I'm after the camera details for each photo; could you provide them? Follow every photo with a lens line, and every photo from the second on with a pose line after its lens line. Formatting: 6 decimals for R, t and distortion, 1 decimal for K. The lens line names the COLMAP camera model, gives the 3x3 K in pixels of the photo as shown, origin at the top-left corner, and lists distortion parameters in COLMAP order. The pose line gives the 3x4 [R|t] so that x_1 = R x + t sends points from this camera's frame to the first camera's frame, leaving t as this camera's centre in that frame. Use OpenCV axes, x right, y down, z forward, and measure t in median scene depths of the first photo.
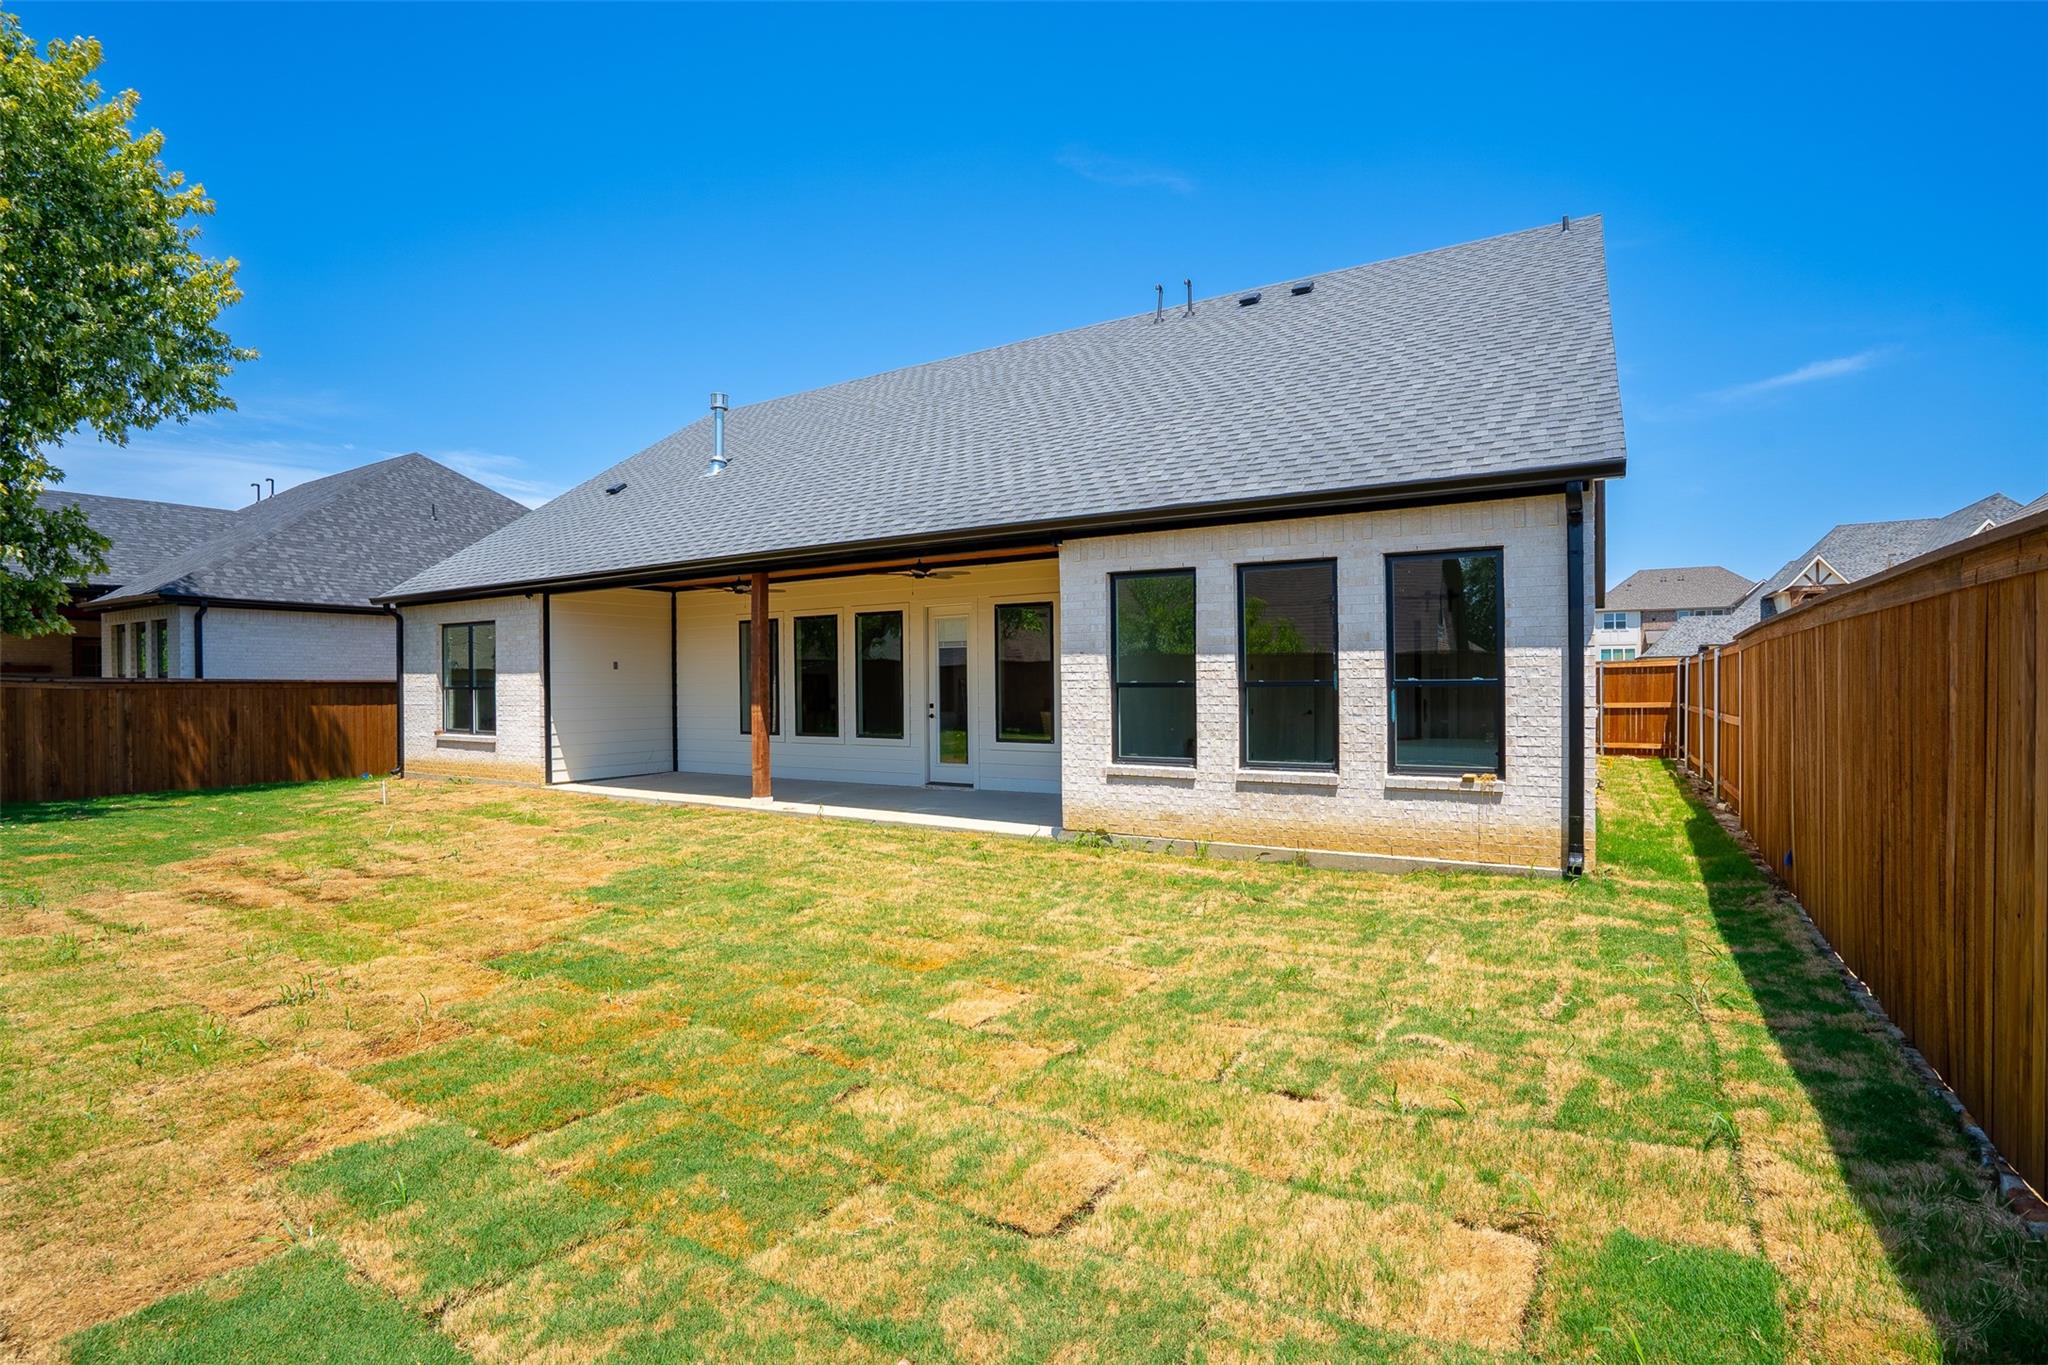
lens RADIAL K [[946.3, 0, 1024.0], [0, 946.3, 682.5], [0, 0, 1]] dist [-0.068260, 0.028008]
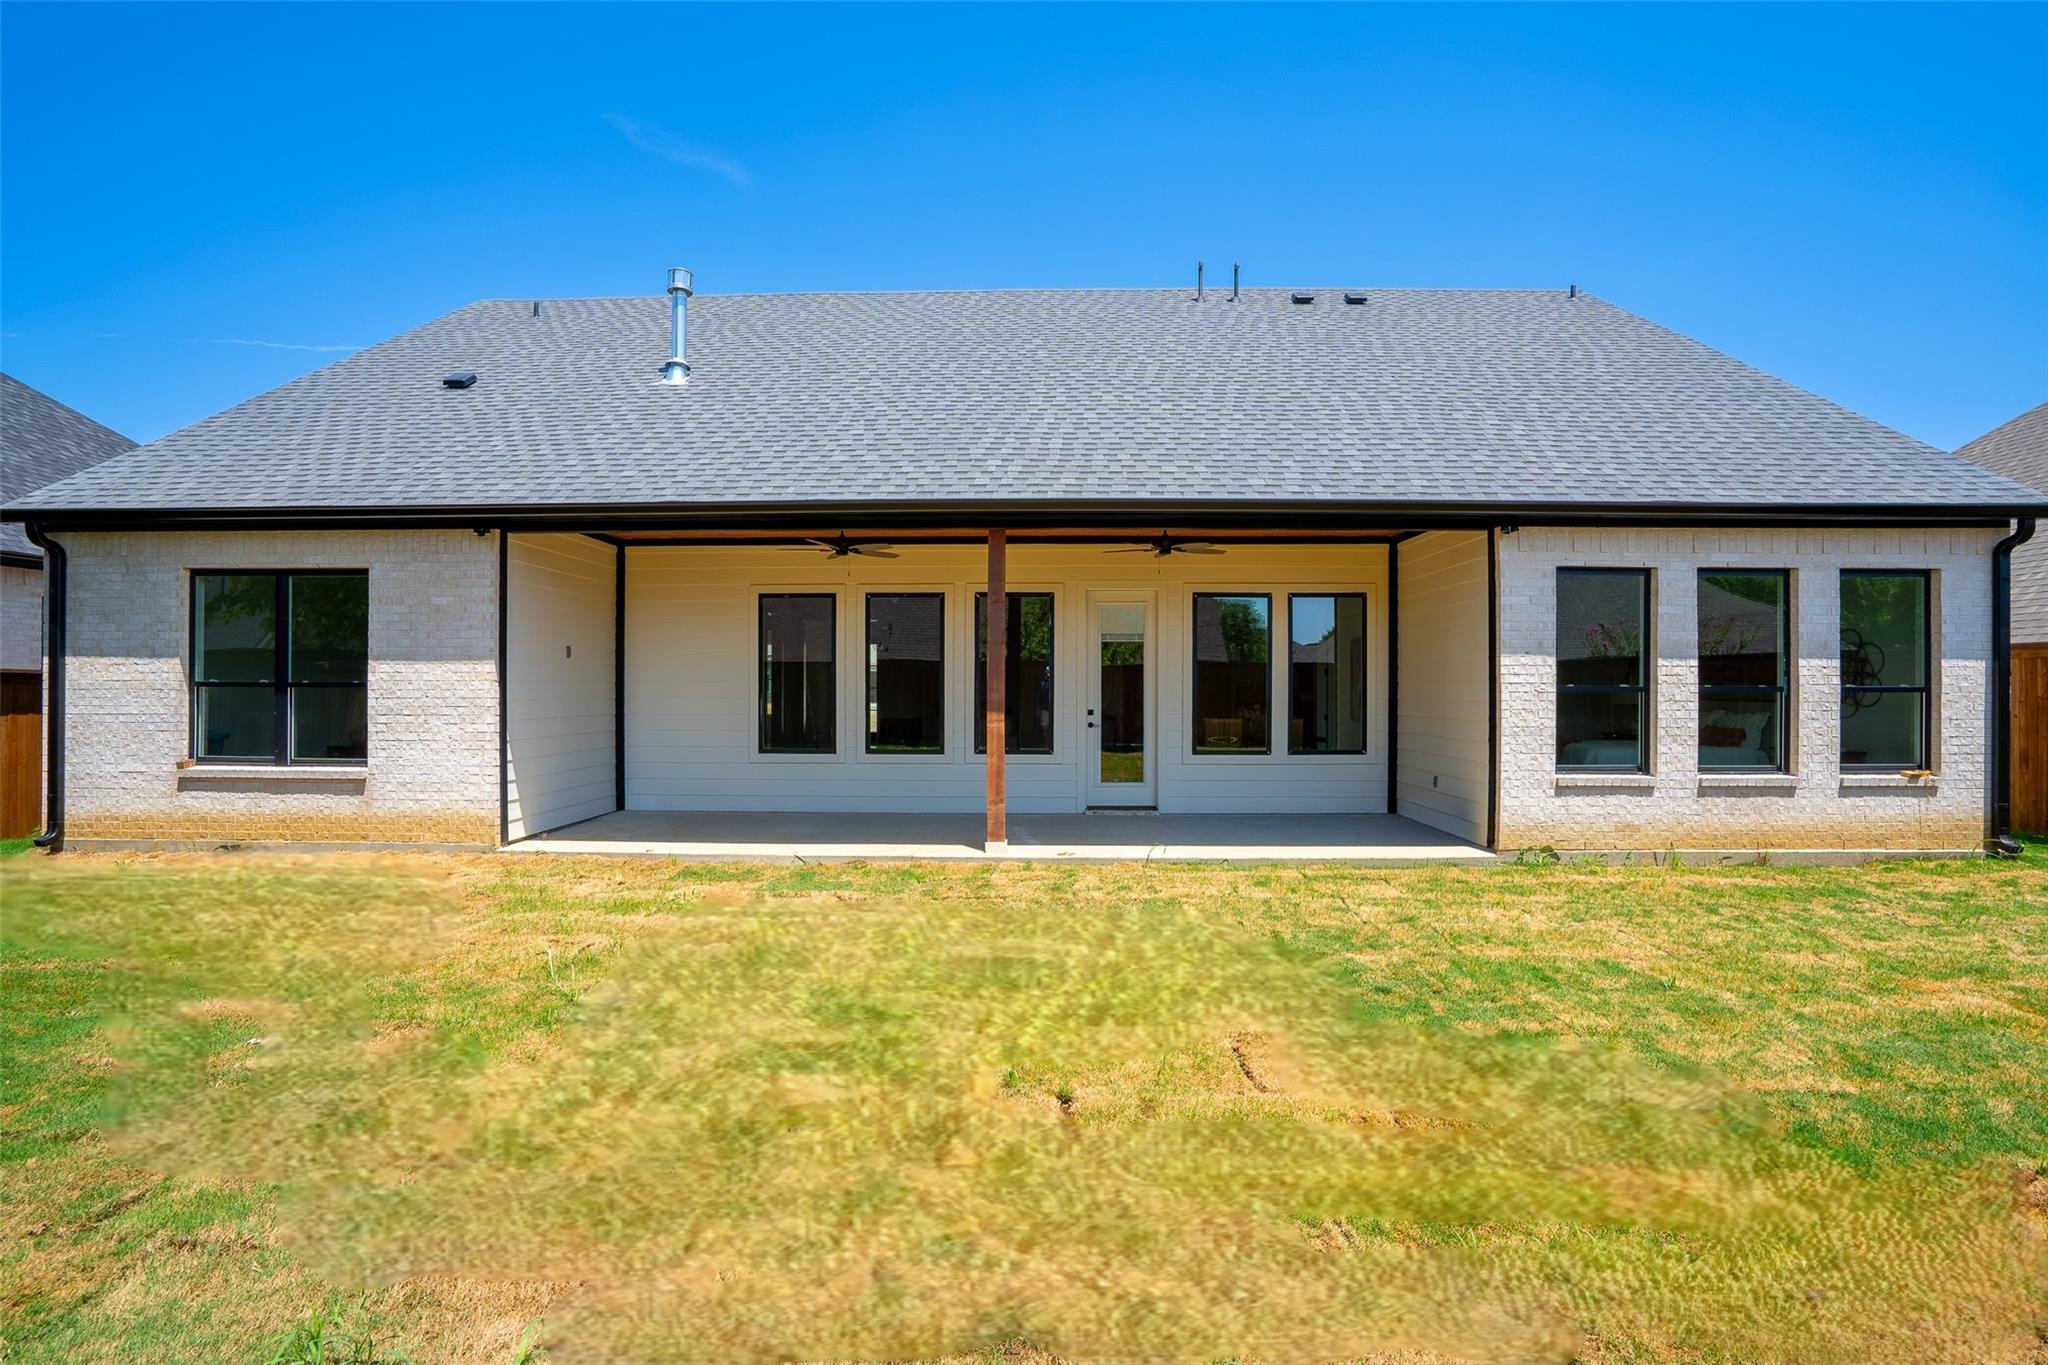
lens RADIAL K [[951.7, 0, 1024.0], [0, 951.7, 682.5], [0, 0, 1]] dist [-0.061998, 0.025747]
pose [[0.866439, 0.012325, 0.499130, -0.748403], [-0.009437, 0.999921, -0.008309, 0.008391], [-0.499193, 0.002489, 0.866487, 0.433508]]
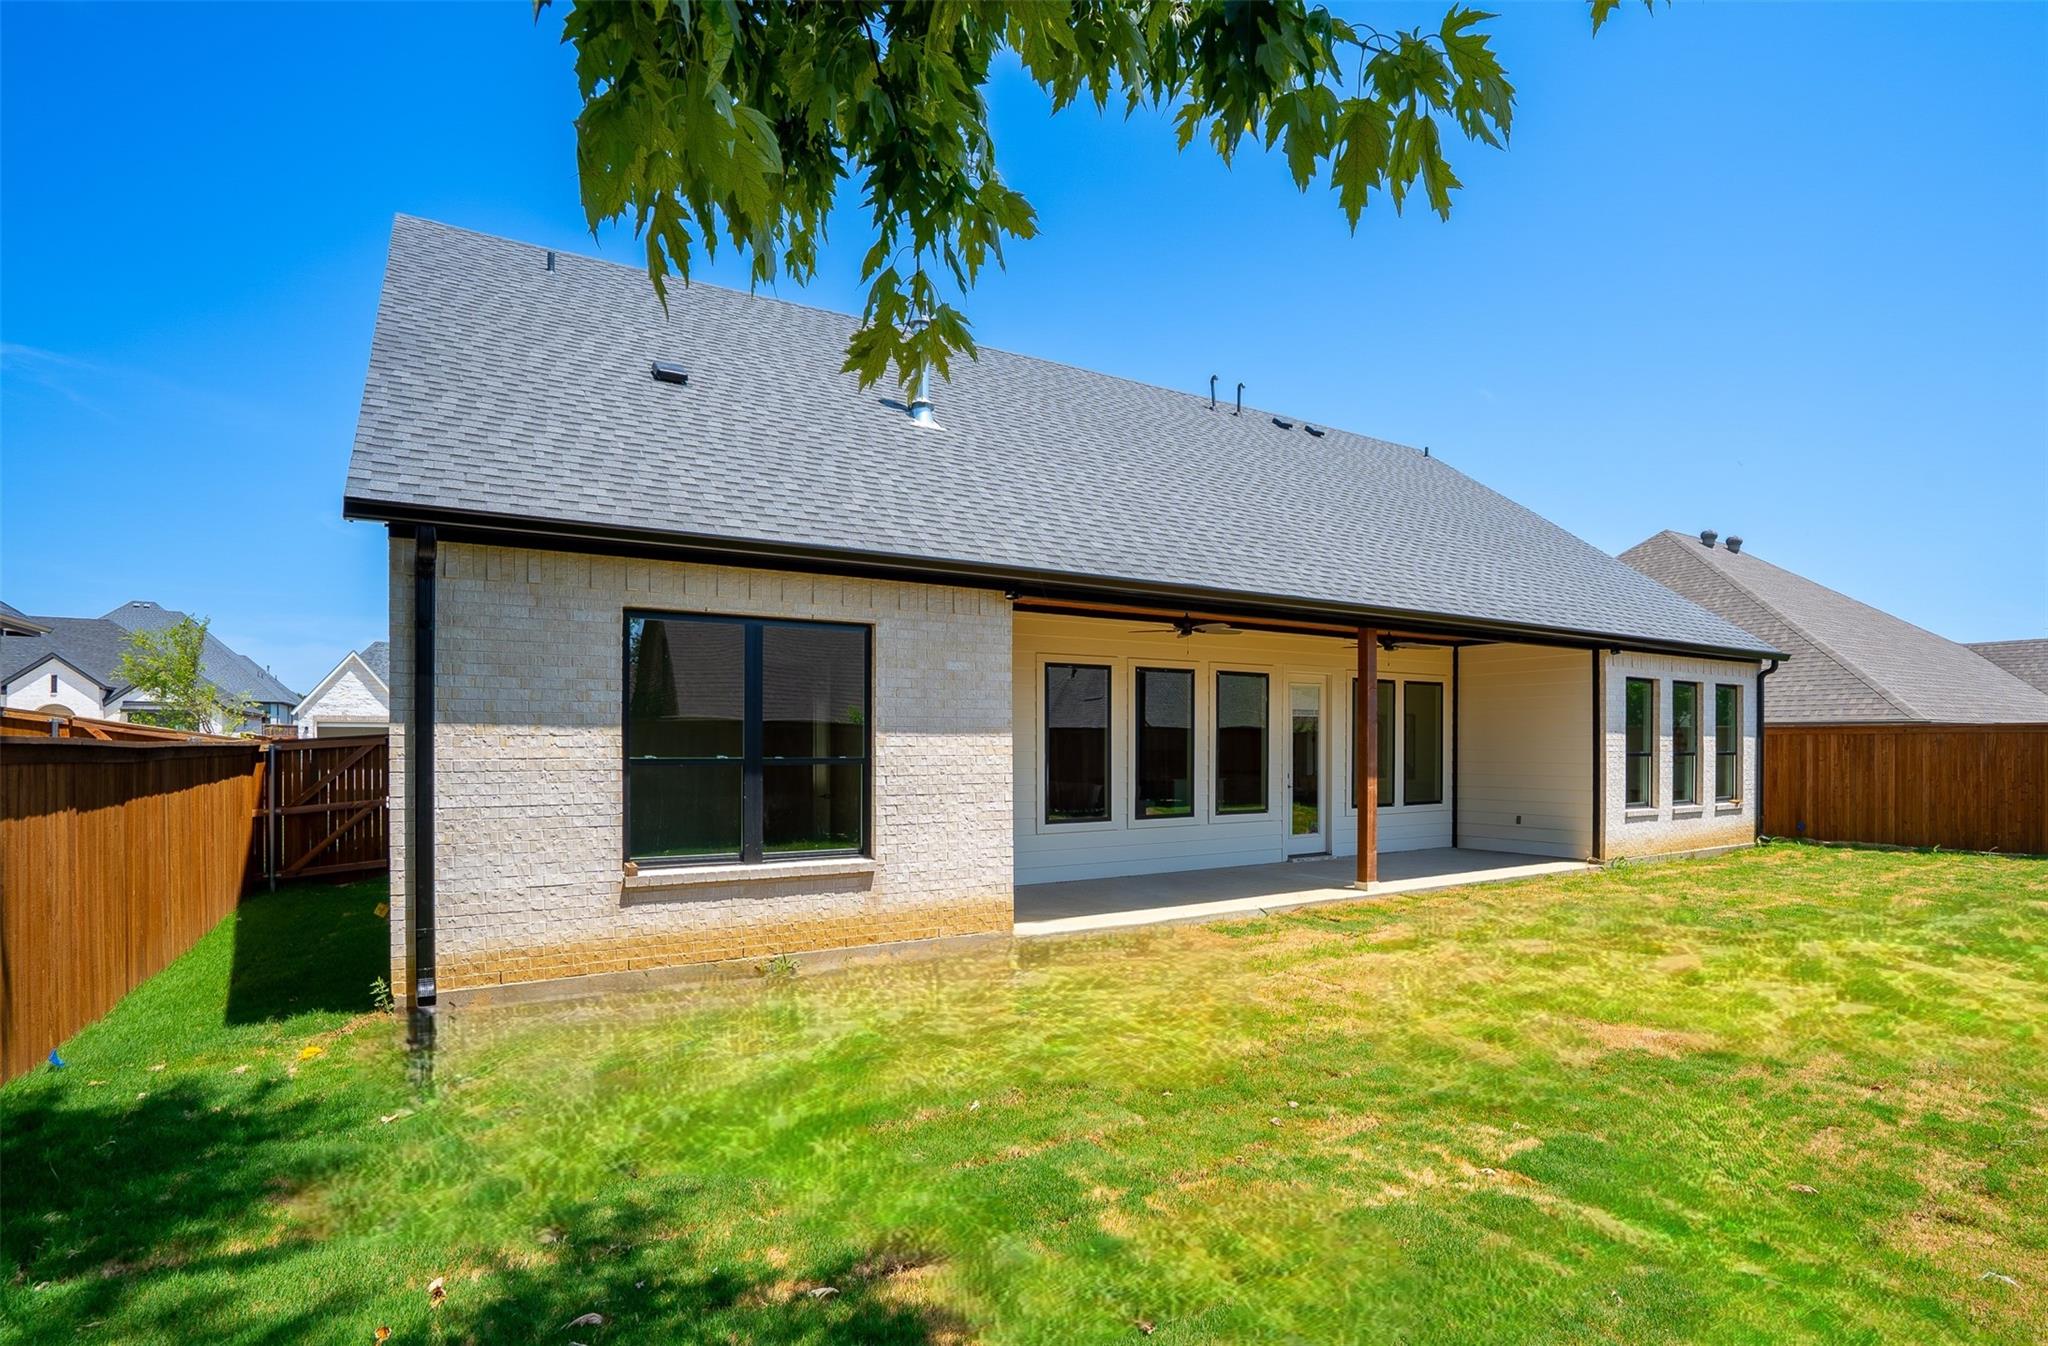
lens RADIAL K [[1023.8, 0, 1119.9], [0, 1023.8, 749.0], [0, 0, 1]] dist [-0.055411, 0.000206]
pose [[0.421156, 0.006267, 0.906966, -1.498060], [-0.001691, 0.999980, -0.006125, 0.004382], [-0.906986, 0.001046, 0.421158, 0.968615]]
